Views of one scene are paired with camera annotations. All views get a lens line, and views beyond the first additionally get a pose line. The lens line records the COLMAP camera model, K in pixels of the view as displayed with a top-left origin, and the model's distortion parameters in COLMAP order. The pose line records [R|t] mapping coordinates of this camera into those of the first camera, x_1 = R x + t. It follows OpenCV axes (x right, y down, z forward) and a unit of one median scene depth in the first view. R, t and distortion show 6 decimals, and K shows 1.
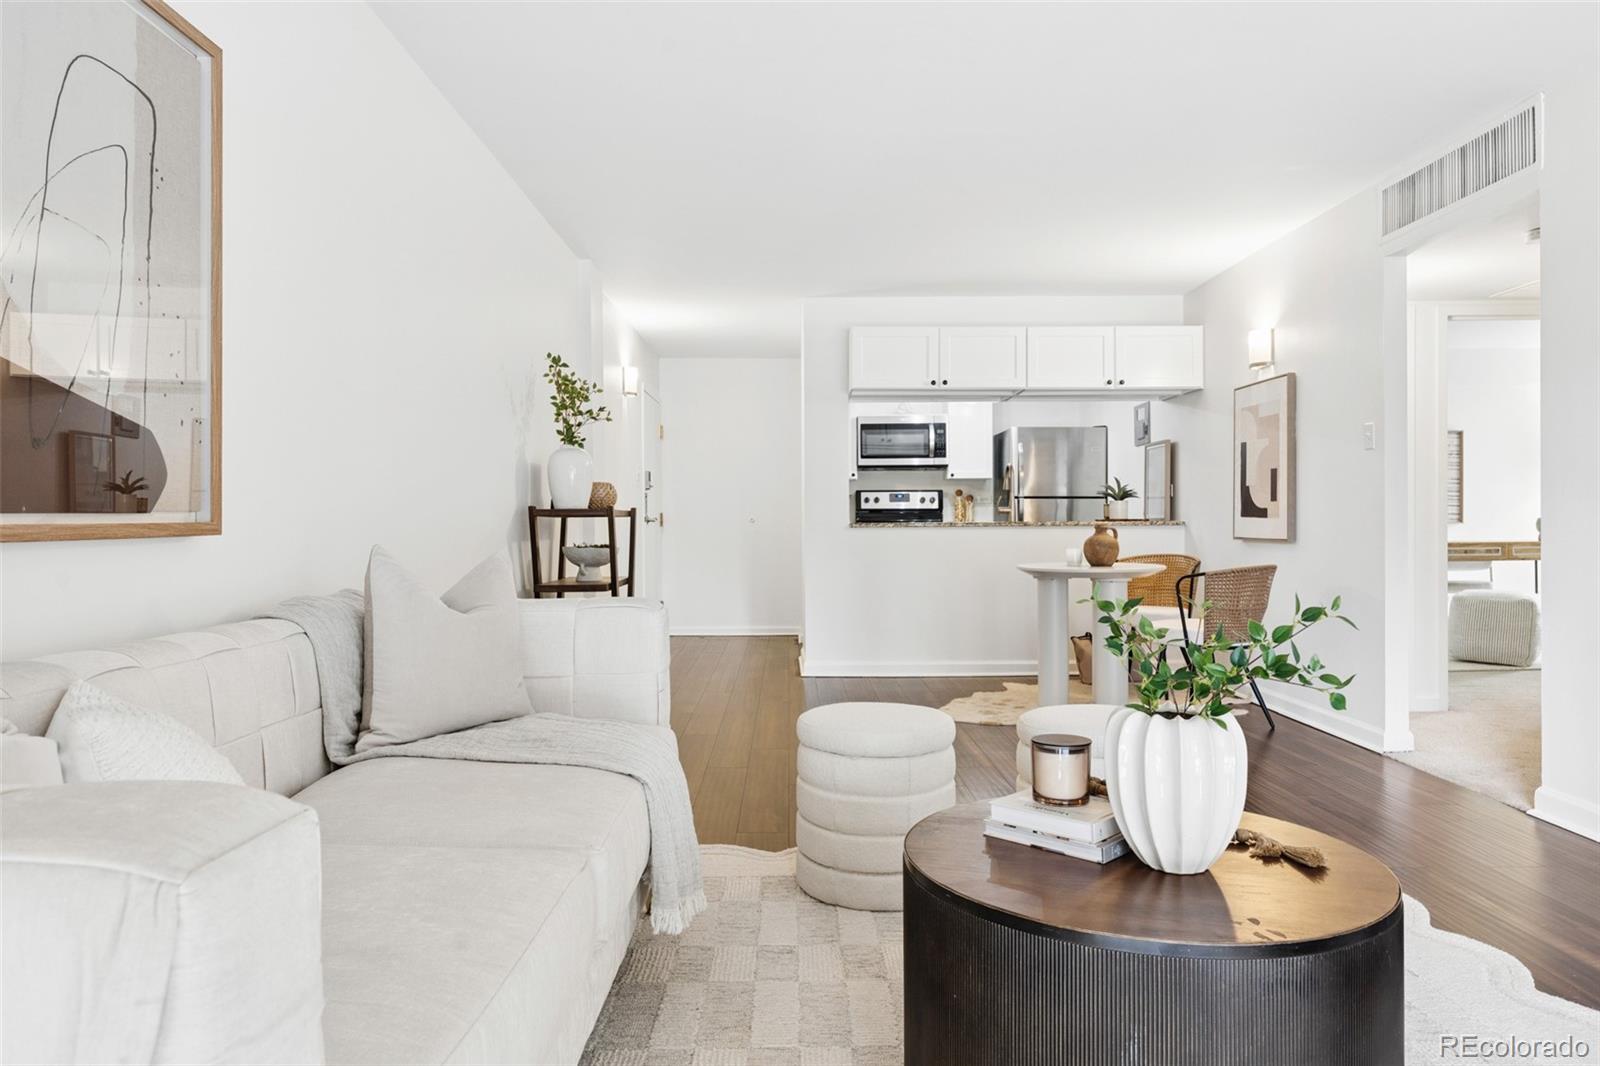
lens RADIAL K [[1063.4, 0, 802.4], [0, 1063.4, 531.0], [0, 0, 1]] dist [-0.000825, 0.000307]
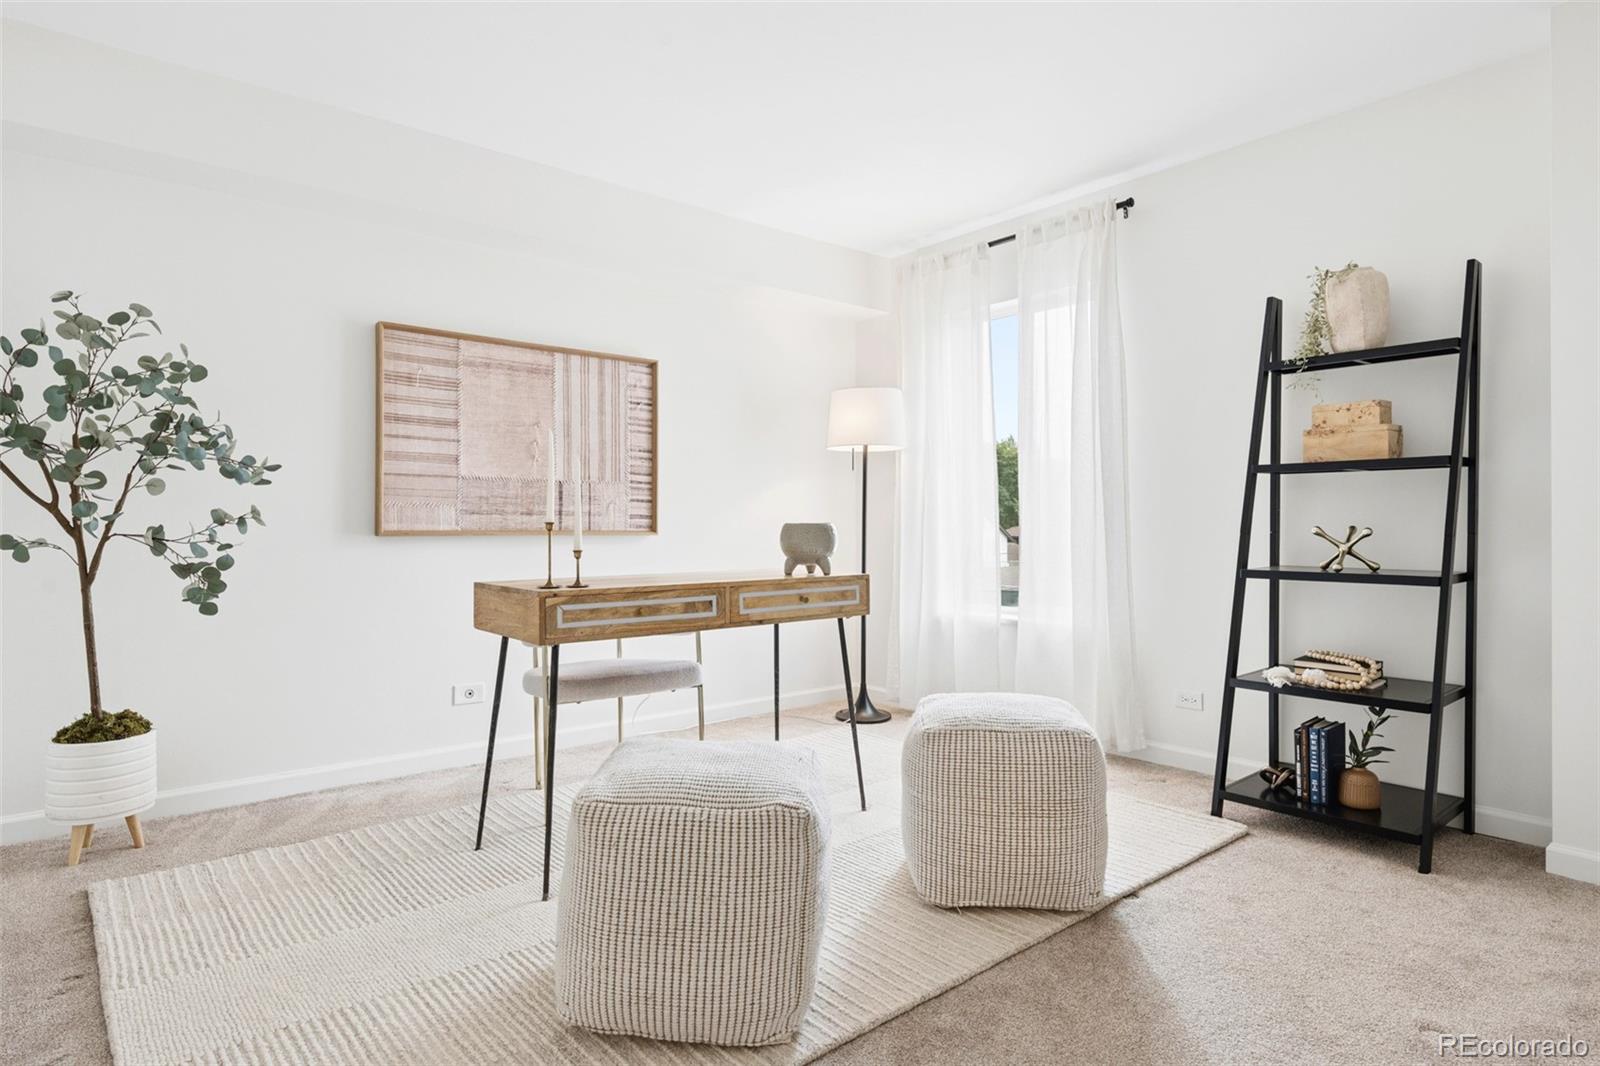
lens RADIAL K [[869.0, 0, 801.7], [0, 869.0, 531.6], [0, 0, 1]] dist [-0.000602, 0.000228]
pose [[0.777829, 0.004318, 0.628461, 0.402626], [-0.003010, 0.999991, -0.003146, -0.007313], [-0.628468, 0.000556, 0.777835, 0.612900]]
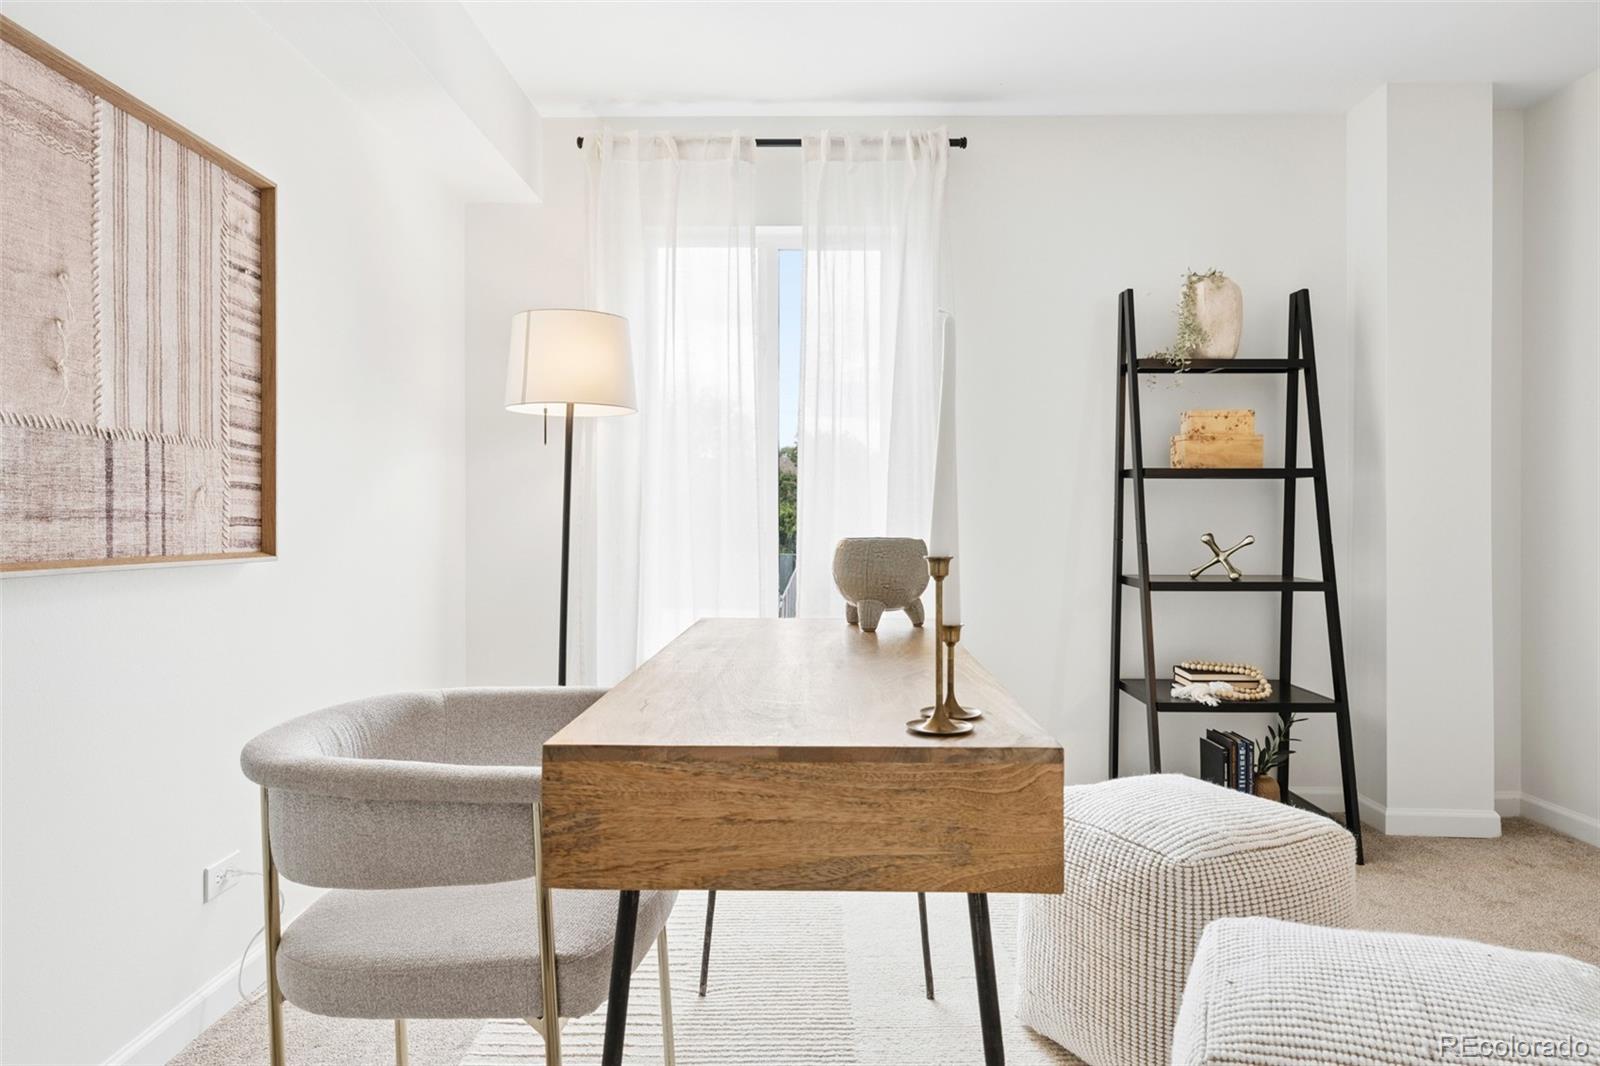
lens RADIAL K [[1002.4, 0, 799.1], [0, 1002.4, 531.5], [0, 0, 1]] dist [0.004625, 0.001083]
pose [[0.022921, 0.003579, 0.999731, 0.389628], [0.008632, 0.999956, -0.003778, -0.011681], [-0.999700, 0.008717, 0.022889, 0.871402]]
